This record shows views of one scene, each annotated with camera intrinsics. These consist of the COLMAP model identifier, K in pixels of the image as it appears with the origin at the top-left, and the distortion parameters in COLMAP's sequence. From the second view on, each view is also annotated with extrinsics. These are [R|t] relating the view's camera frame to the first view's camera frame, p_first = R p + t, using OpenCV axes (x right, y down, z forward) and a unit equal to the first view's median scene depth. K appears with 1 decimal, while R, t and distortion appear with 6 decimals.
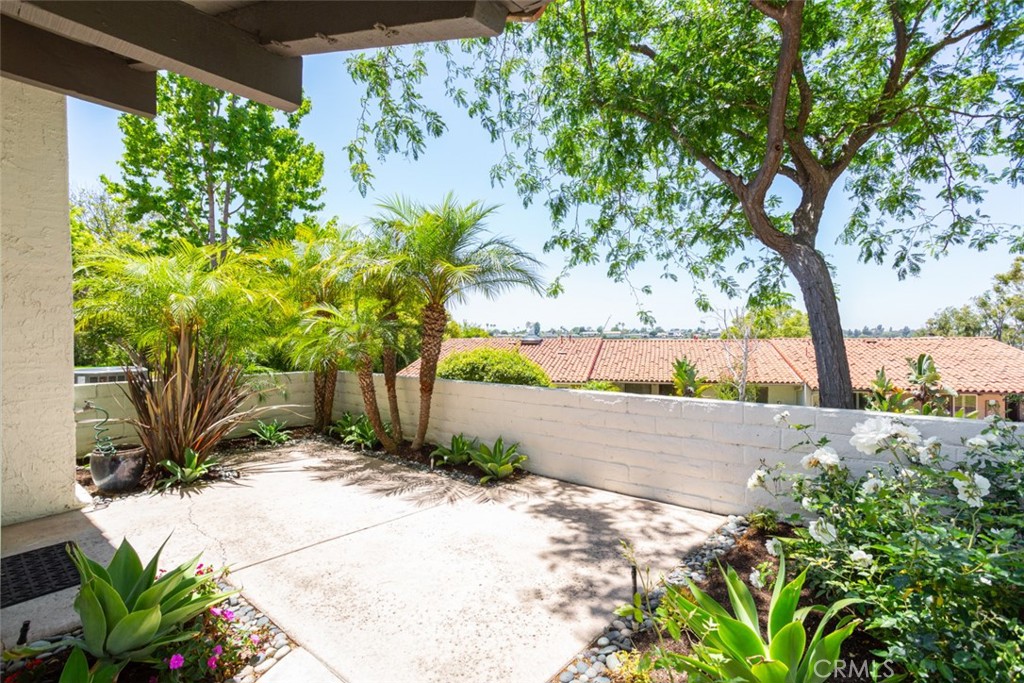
lens RADIAL K [[486.6, 0, 516.8], [0, 486.6, 343.3], [0, 0, 1]] dist [0.005959, 0.000776]
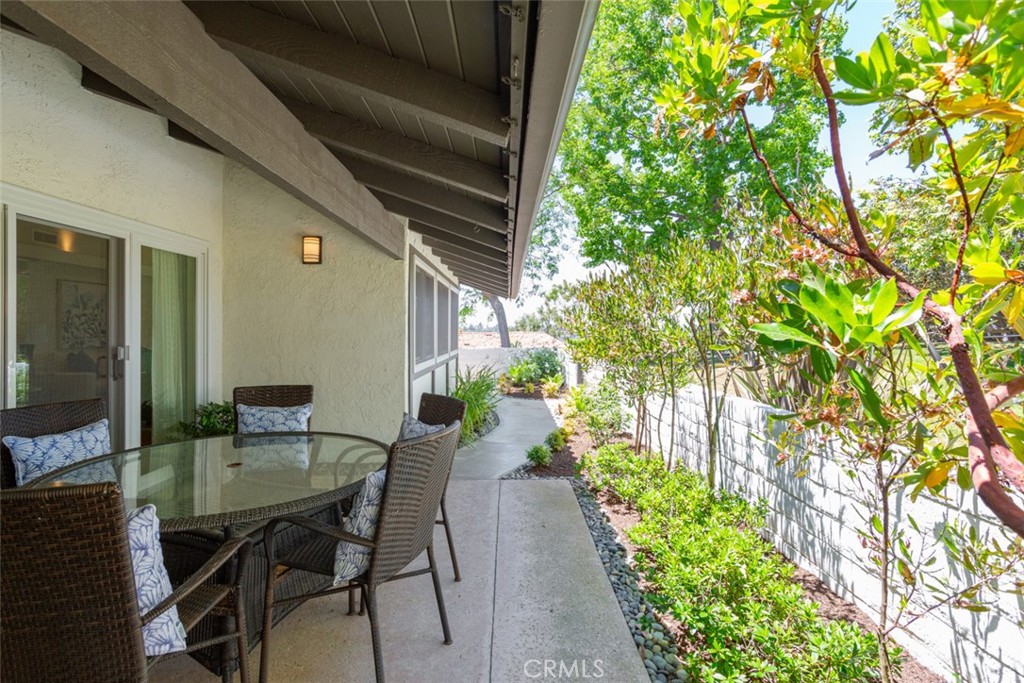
lens RADIAL K [[486.6, 0, 511.9], [0, 486.6, 336.2], [0, 0, 1]] dist [0.005959, 0.000776]
pose [[0.762988, -0.014636, 0.646247, -0.462449], [0.020346, 0.999792, -0.001378, 0.007196], [-0.646092, 0.014200, 0.763127, -0.476006]]
